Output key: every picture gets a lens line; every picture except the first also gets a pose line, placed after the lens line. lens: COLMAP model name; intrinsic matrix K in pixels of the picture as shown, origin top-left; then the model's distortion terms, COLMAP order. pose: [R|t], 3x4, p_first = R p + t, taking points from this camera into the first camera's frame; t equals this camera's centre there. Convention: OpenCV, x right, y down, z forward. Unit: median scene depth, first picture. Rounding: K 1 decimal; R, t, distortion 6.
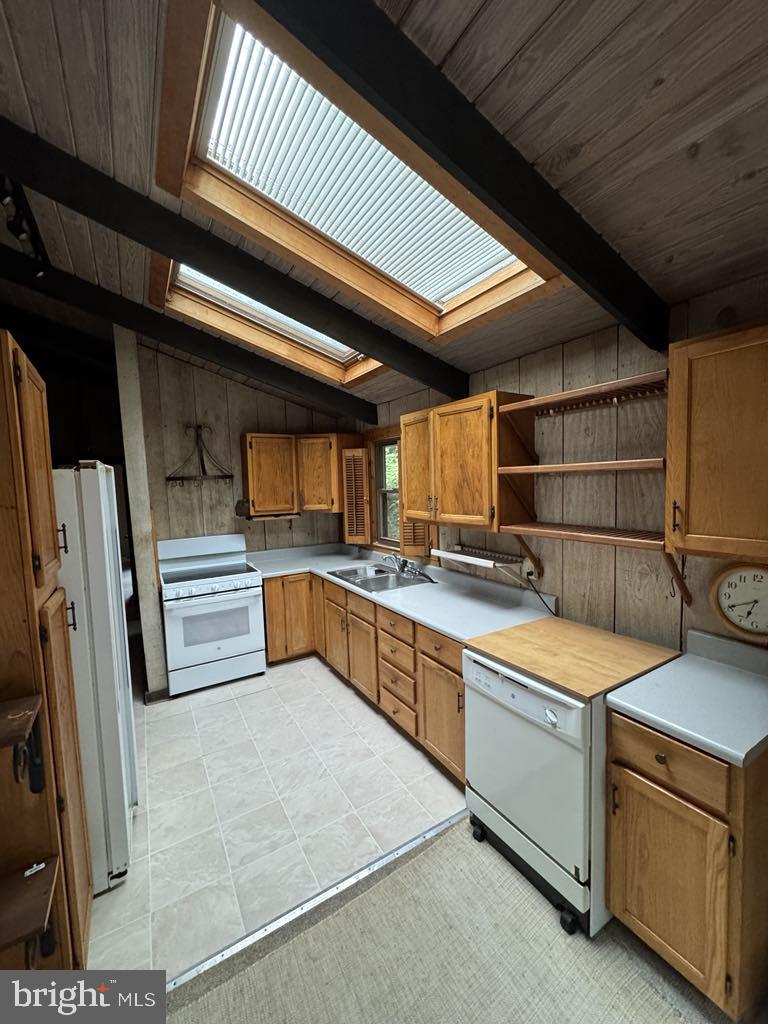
lens RADIAL K [[410.4, 0, 385.1], [0, 410.4, 511.9], [0, 0, 1]] dist [-0.001407, 0.000064]
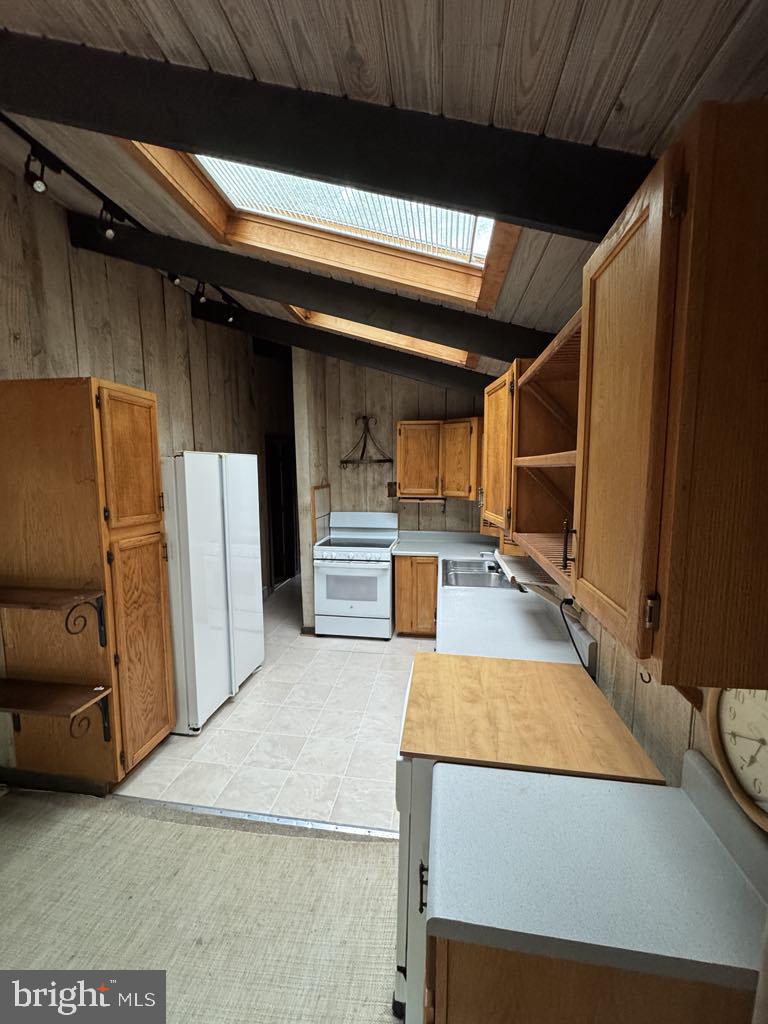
lens RADIAL K [[410.4, 0, 383.7], [0, 410.4, 512.1], [0, 0, 1]] dist [-0.001407, 0.000064]
pose [[0.767111, 0.096700, -0.634185, 0.370545], [-0.067941, 0.995260, 0.069575, -0.026592], [0.637907, -0.010284, 0.770045, 0.145411]]
